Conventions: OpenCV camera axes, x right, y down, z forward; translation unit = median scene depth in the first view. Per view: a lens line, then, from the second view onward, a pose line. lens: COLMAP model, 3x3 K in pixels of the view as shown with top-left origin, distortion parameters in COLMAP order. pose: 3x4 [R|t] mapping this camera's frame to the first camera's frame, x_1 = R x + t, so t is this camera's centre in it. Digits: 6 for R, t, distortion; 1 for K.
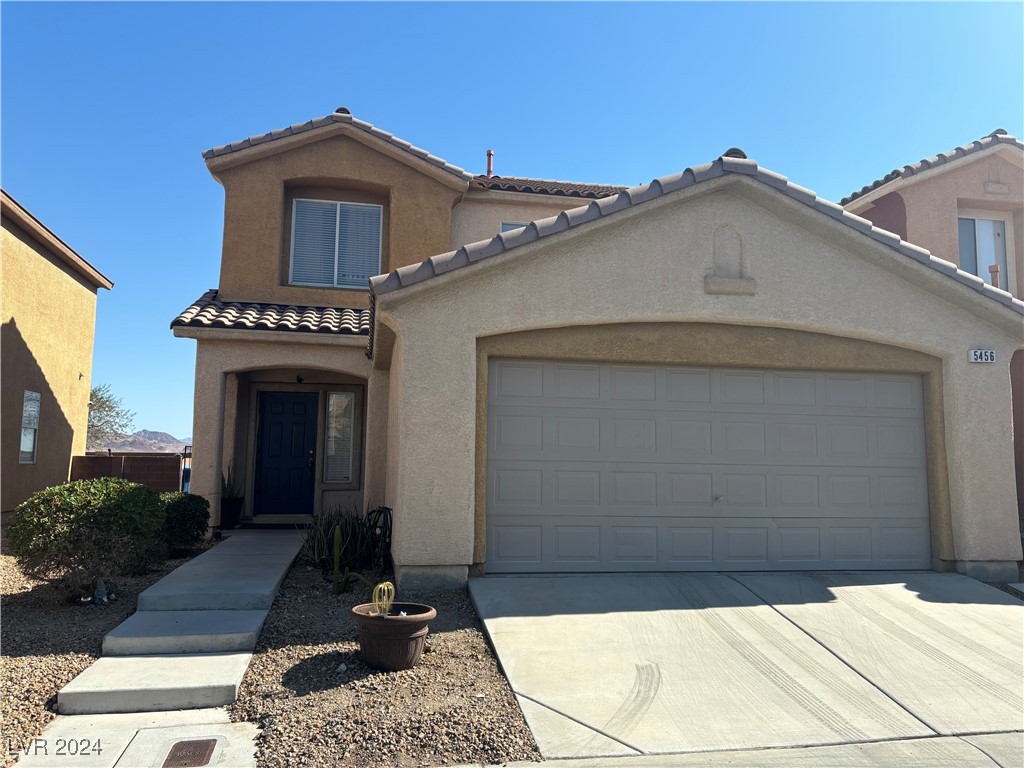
lens RADIAL K [[779.7, 0, 512.0], [0, 779.7, 384.0], [0, 0, 1]] dist [0.051693, -0.045507]
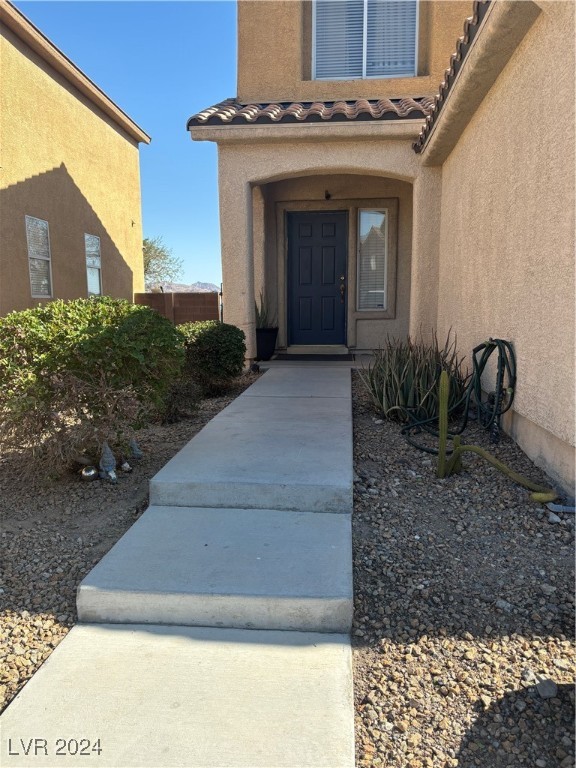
lens RADIAL K [[584.8, 0, 288.0], [0, 584.8, 384.0], [0, 0, 1]] dist [0.051693, -0.045507]
pose [[0.958315, 0.017457, -0.285180, -0.191116], [0.050937, 0.971702, 0.230651, 0.073455], [0.281137, -0.235562, 0.930308, 0.496187]]
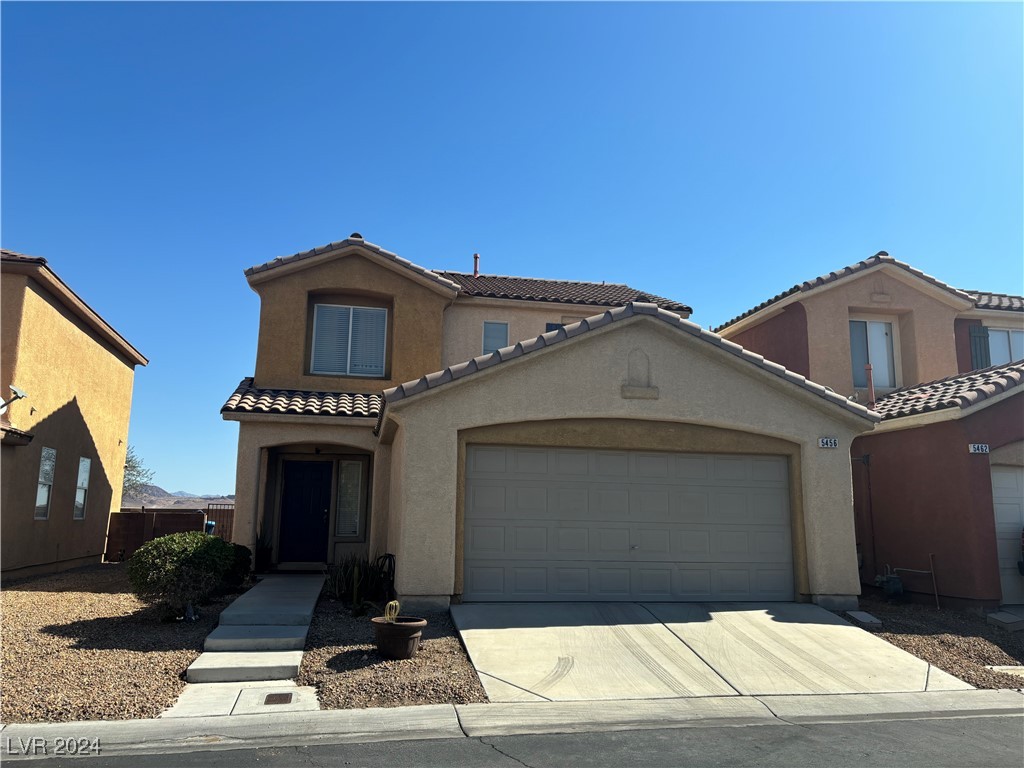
lens RADIAL K [[779.7, 0, 512.0], [0, 779.7, 384.0], [0, 0, 1]] dist [0.051693, -0.045507]
pose [[0.999956, 0.003643, 0.008601, 0.036744], [-0.003049, 0.997675, -0.068088, -0.044416], [-0.008829, 0.068059, 0.997642, -0.375707]]
